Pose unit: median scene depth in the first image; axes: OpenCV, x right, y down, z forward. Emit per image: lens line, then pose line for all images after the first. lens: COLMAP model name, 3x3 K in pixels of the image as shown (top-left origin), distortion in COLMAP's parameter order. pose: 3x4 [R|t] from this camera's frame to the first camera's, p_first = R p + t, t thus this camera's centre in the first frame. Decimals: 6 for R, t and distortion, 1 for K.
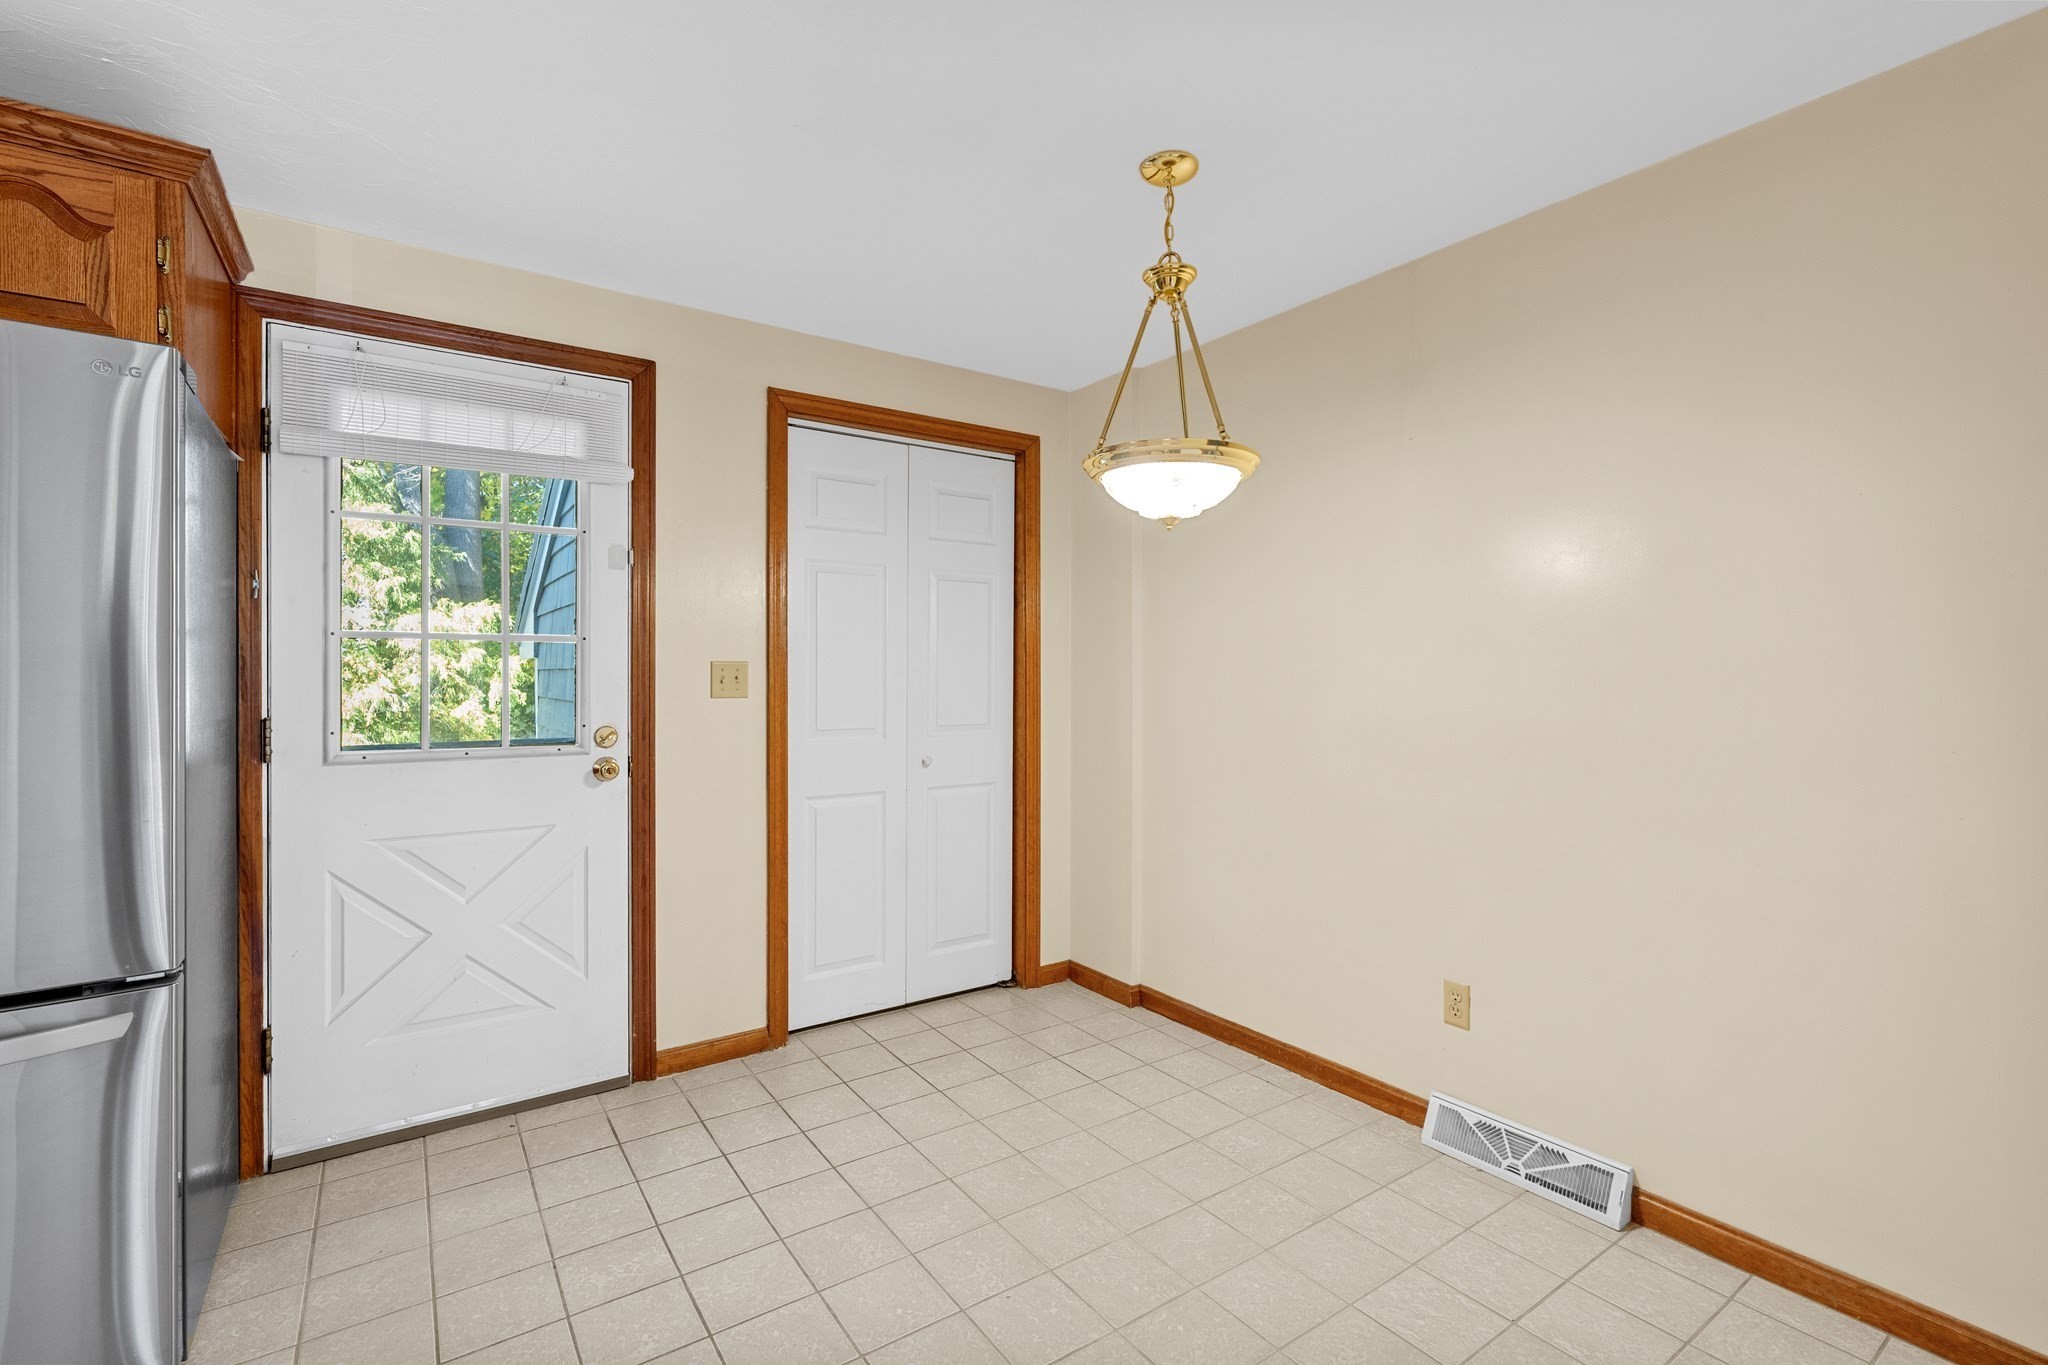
lens RADIAL K [[942.4, 0, 1020.8], [0, 942.4, 684.1], [0, 0, 1]] dist [-0.003426, 0.001630]
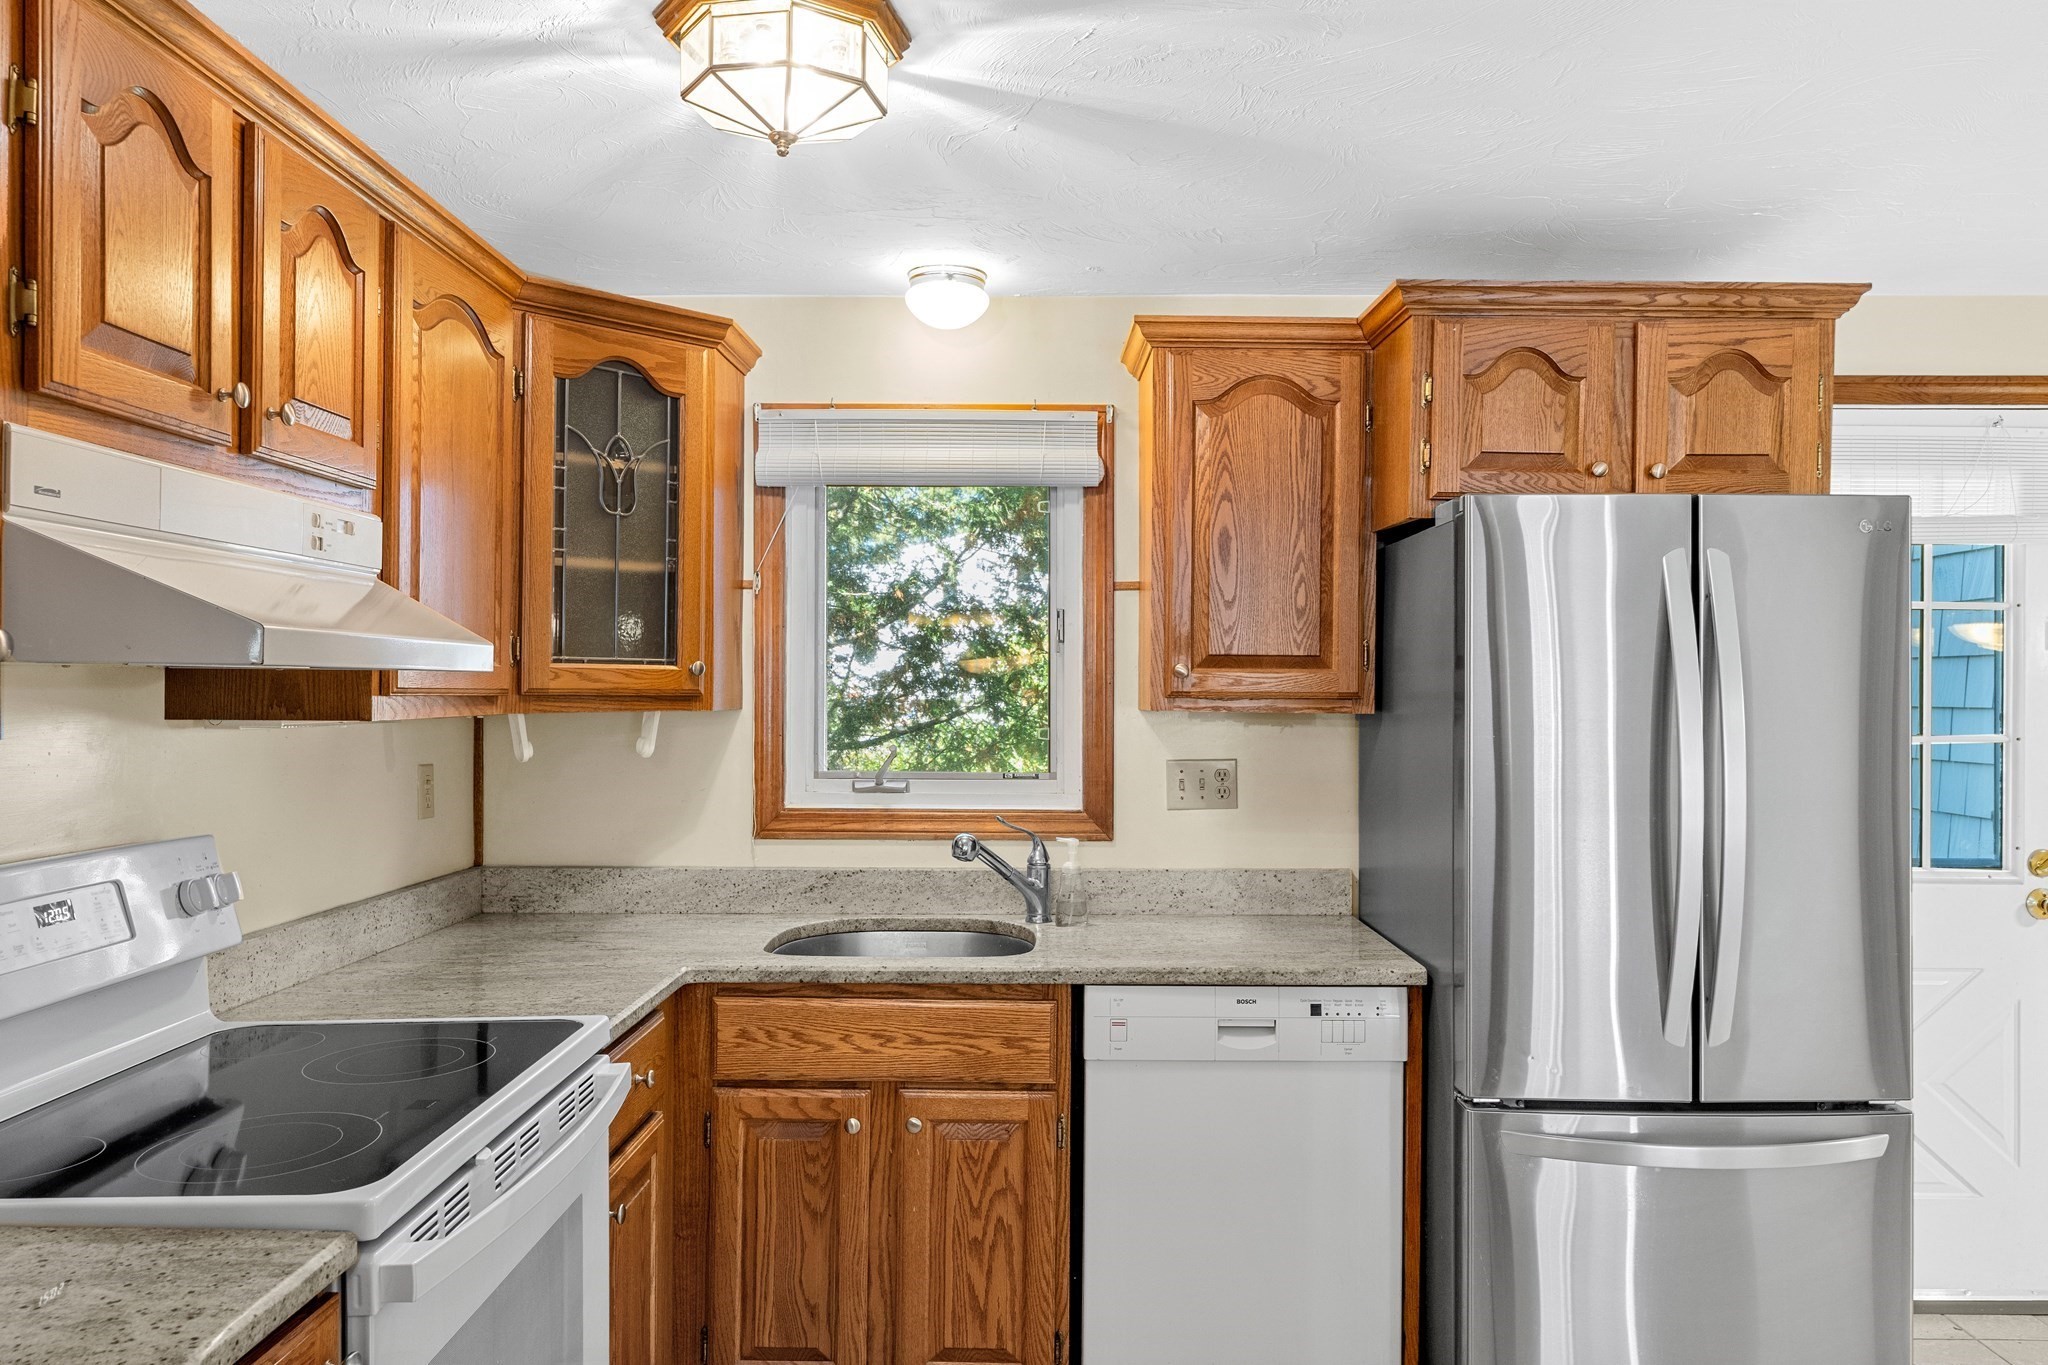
lens RADIAL K [[1442.6, 0, 1015.6], [0, 1442.6, 694.3], [0, 0, 1]] dist [-0.000685, -0.002158]
pose [[0.813487, 0.007920, -0.581529, -0.451194], [-0.013337, 0.999898, -0.005038, -0.069466], [0.581430, 0.011854, 0.813510, -0.500358]]
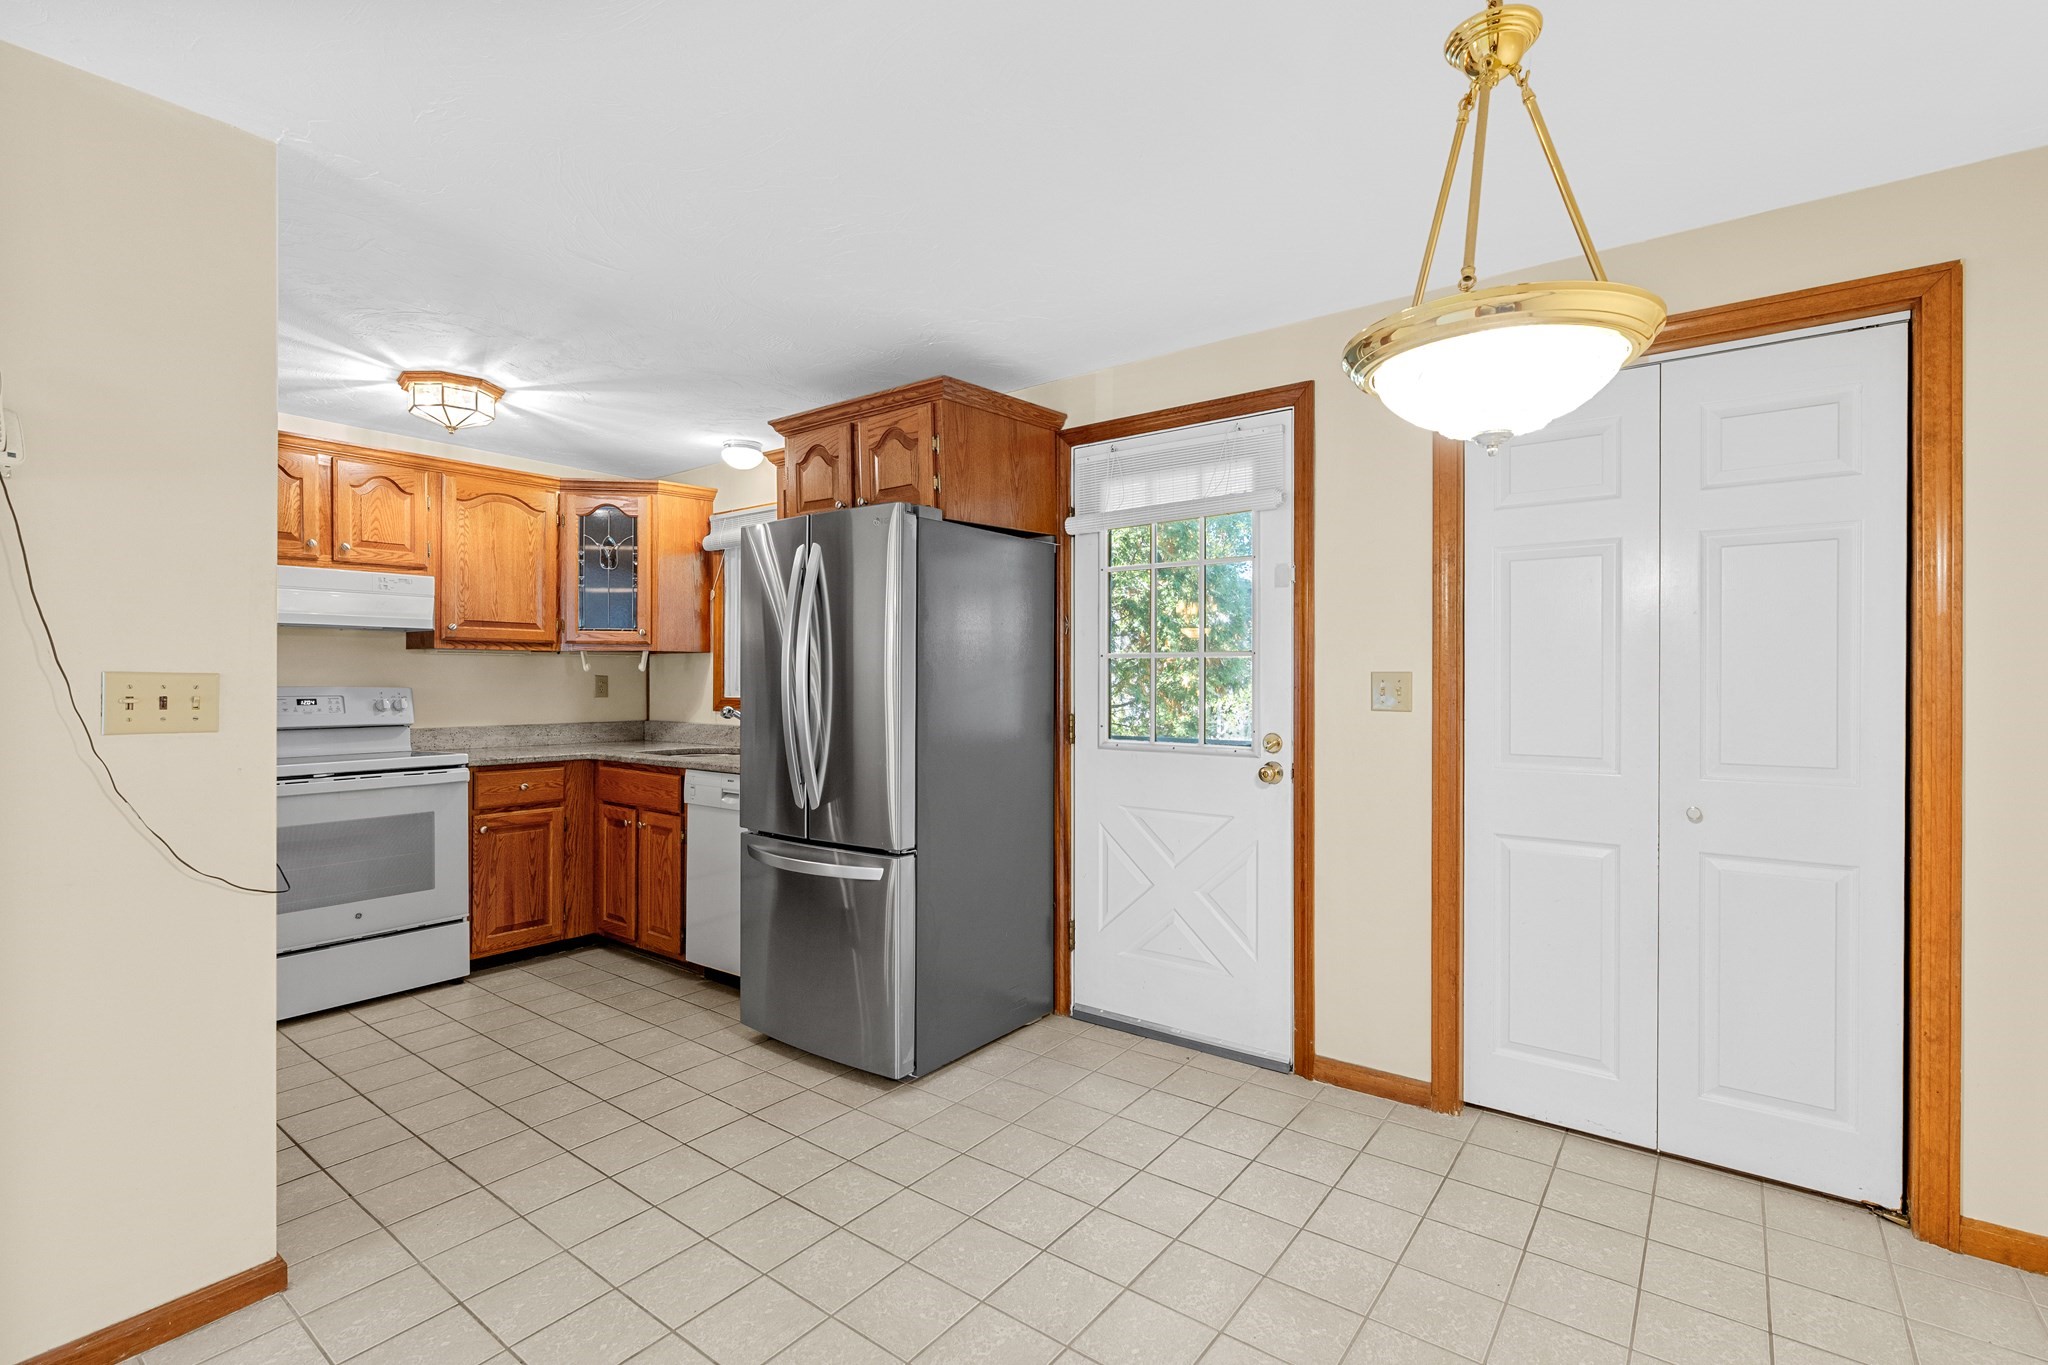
lens RADIAL K [[942.4, 0, 1043.9], [0, 942.4, 688.7], [0, 0, 1]] dist [-0.003426, 0.001630]
pose [[0.297042, 0.008864, -0.954823, 0.523198], [-0.011847, 0.999914, 0.005597, -0.009254], [0.954791, 0.009649, 0.297122, 0.430865]]
